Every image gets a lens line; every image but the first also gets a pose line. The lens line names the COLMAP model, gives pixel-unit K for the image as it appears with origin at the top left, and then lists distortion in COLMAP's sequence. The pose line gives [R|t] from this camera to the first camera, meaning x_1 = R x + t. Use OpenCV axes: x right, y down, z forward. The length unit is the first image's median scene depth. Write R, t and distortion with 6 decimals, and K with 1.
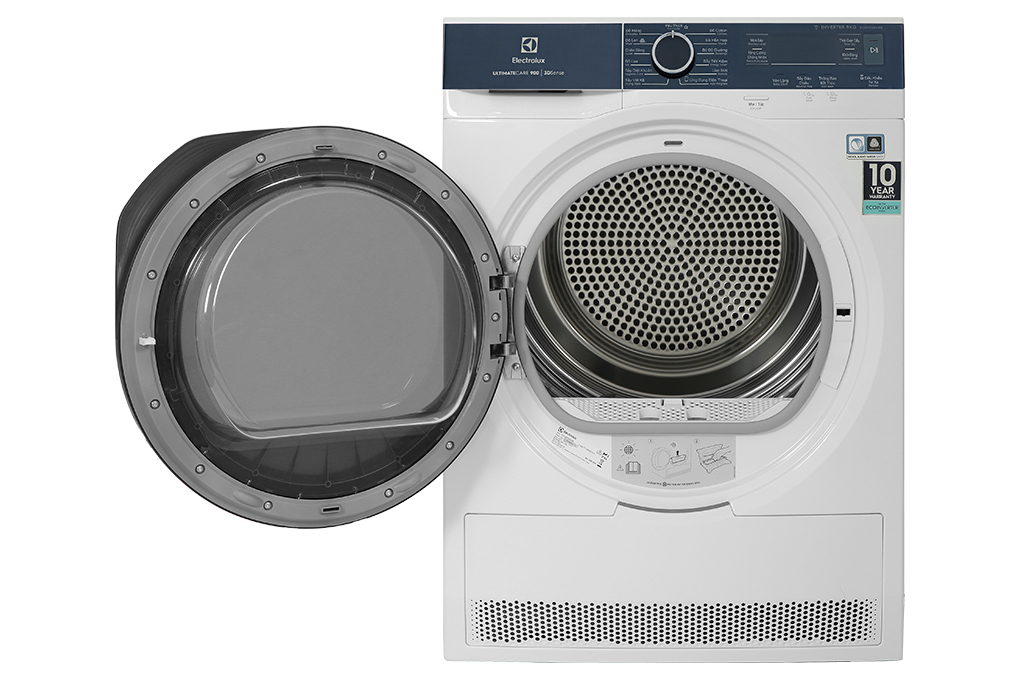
lens RADIAL K [[3504.6, 0, 512.7], [0, 3504.6, 337.1], [0, 0, 1]] dist [0.203300, 0.000000]
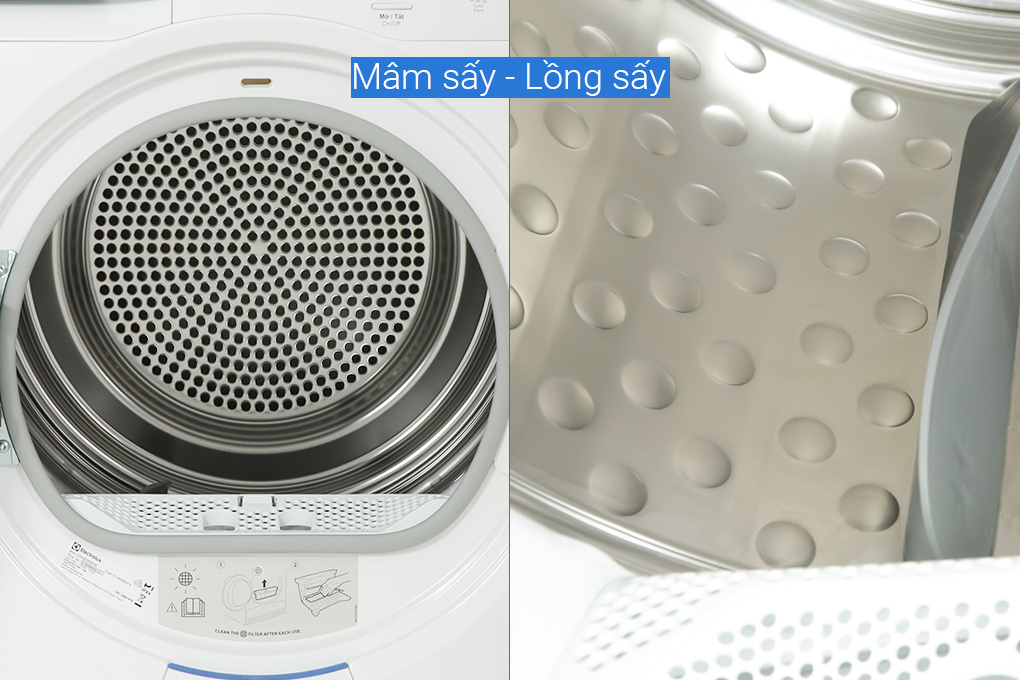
lens RADIAL K [[3504.6, 0, 545.2], [0, 3504.6, 274.2], [0, 0, 1]] dist [0.203300, 0.000000]
pose [[0.993127, -0.001388, 0.117032, 0.023303], [0.003668, 0.999808, -0.019268, -0.009709], [-0.116983, 0.019565, 0.992941, 0.368369]]
